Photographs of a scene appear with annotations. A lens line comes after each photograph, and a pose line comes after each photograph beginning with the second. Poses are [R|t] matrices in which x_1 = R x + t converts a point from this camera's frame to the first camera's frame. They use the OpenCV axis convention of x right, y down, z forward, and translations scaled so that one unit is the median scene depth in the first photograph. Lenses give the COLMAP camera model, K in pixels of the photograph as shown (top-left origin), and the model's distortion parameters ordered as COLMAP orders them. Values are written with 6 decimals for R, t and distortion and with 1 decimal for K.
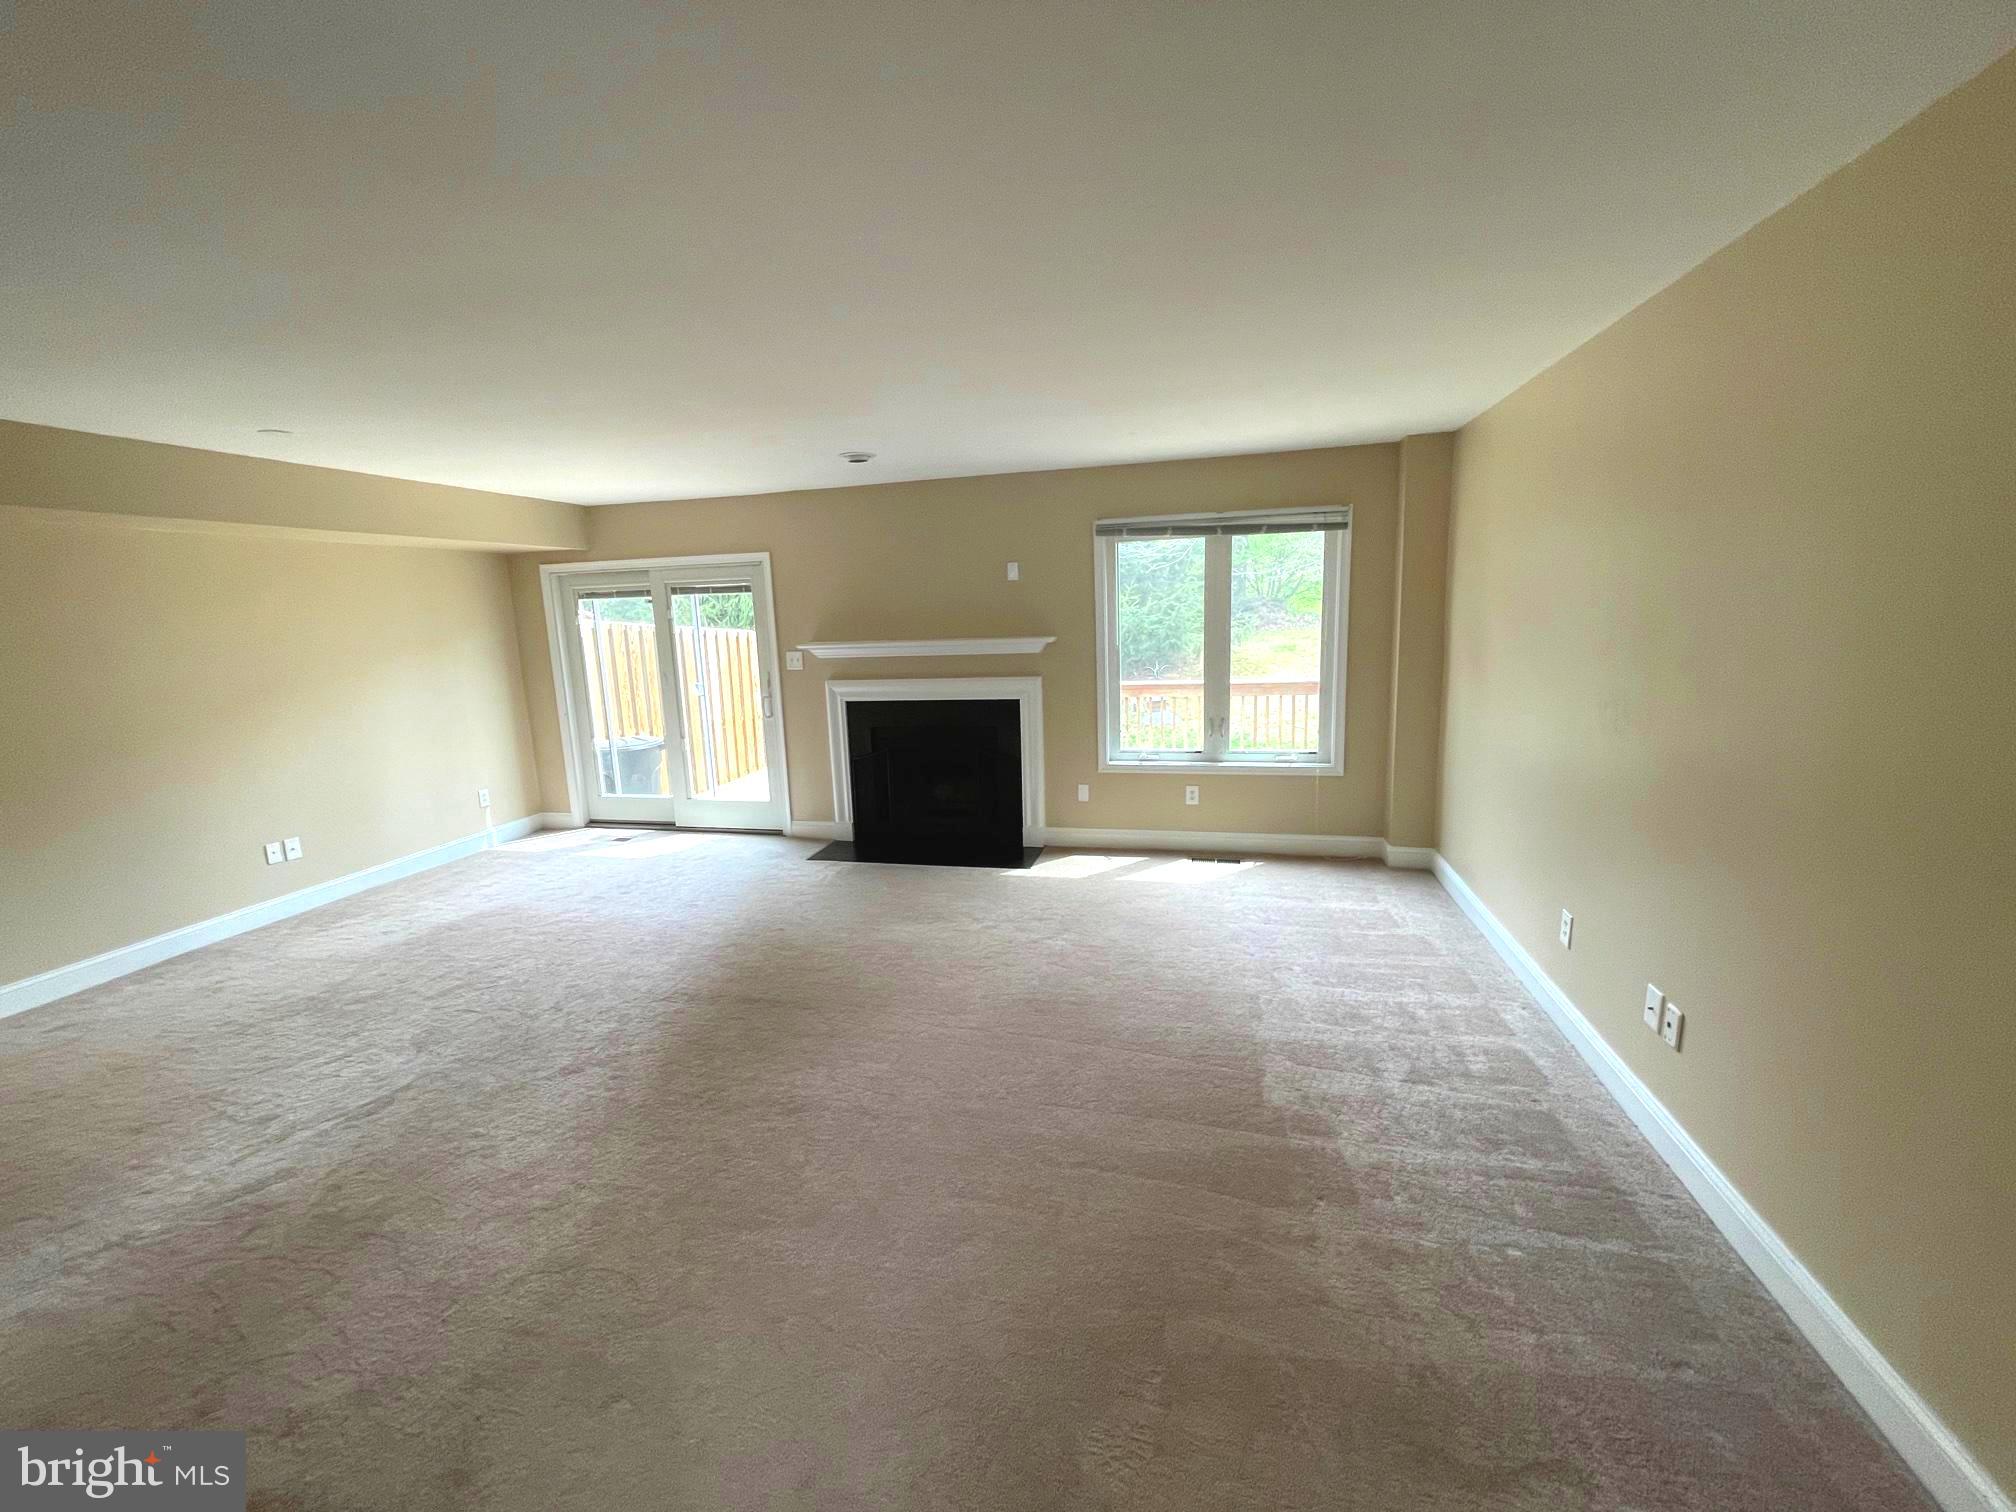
lens RADIAL K [[814.9, 0, 1013.6], [0, 814.9, 754.3], [0, 0, 1]] dist [-0.001752, -0.001156]
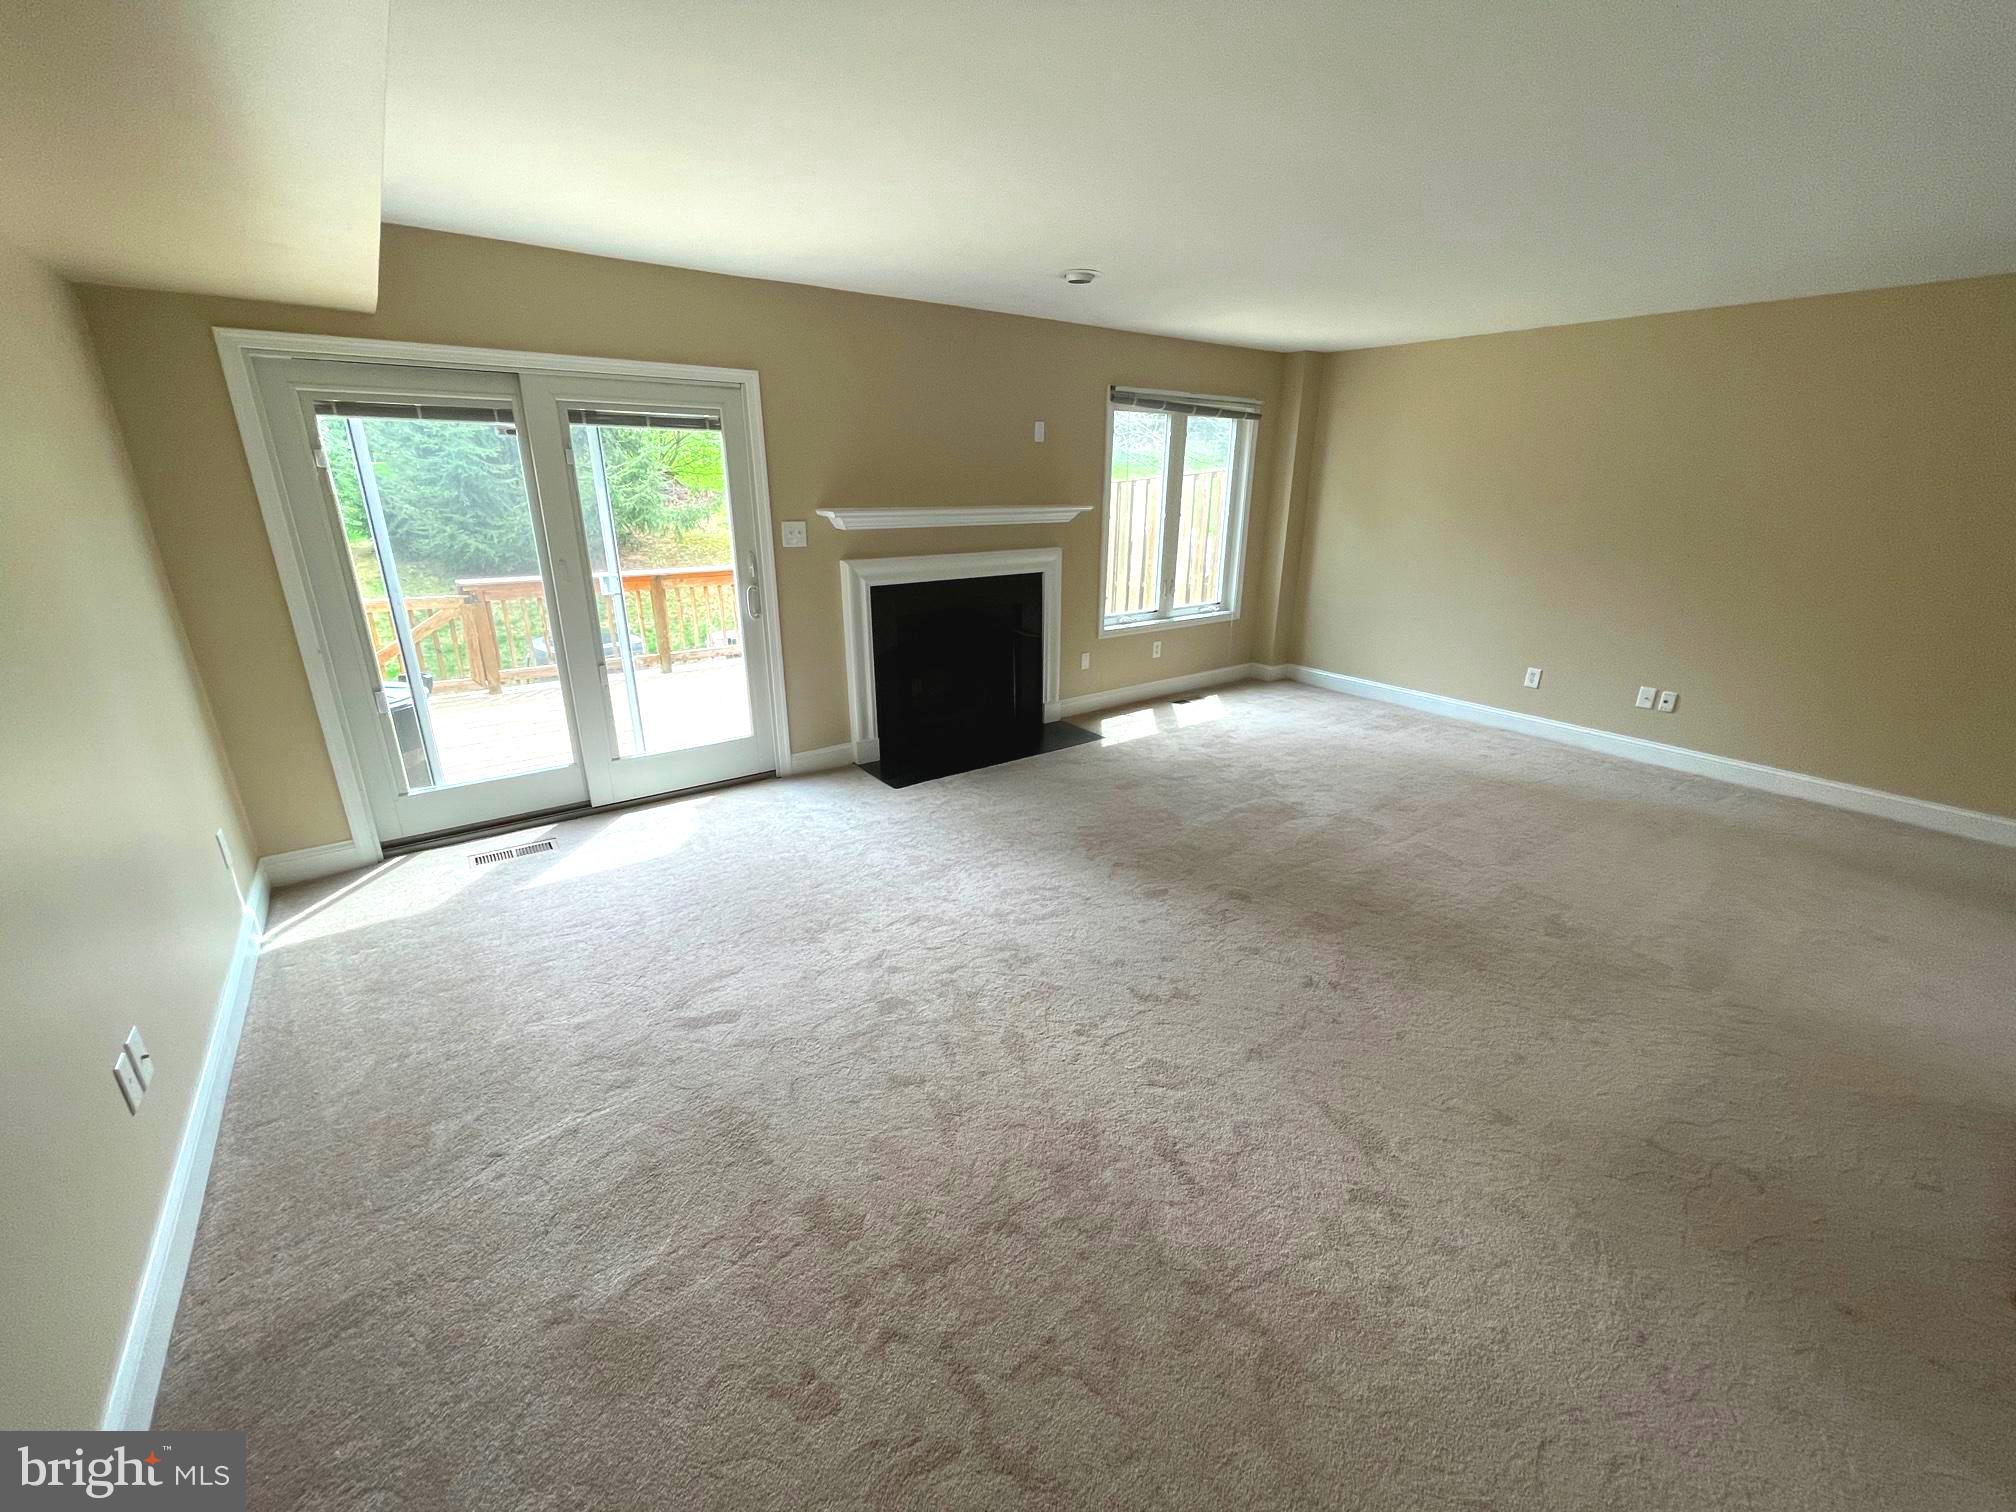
lens RADIAL K [[814.9, 0, 1014.1], [0, 814.9, 754.4], [0, 0, 1]] dist [-0.001752, -0.001156]
pose [[0.636035, -0.213154, 0.741636, -0.757695], [0.105314, 0.976077, 0.190217, -0.042760], [-0.764440, -0.042880, 0.643267, 0.392464]]
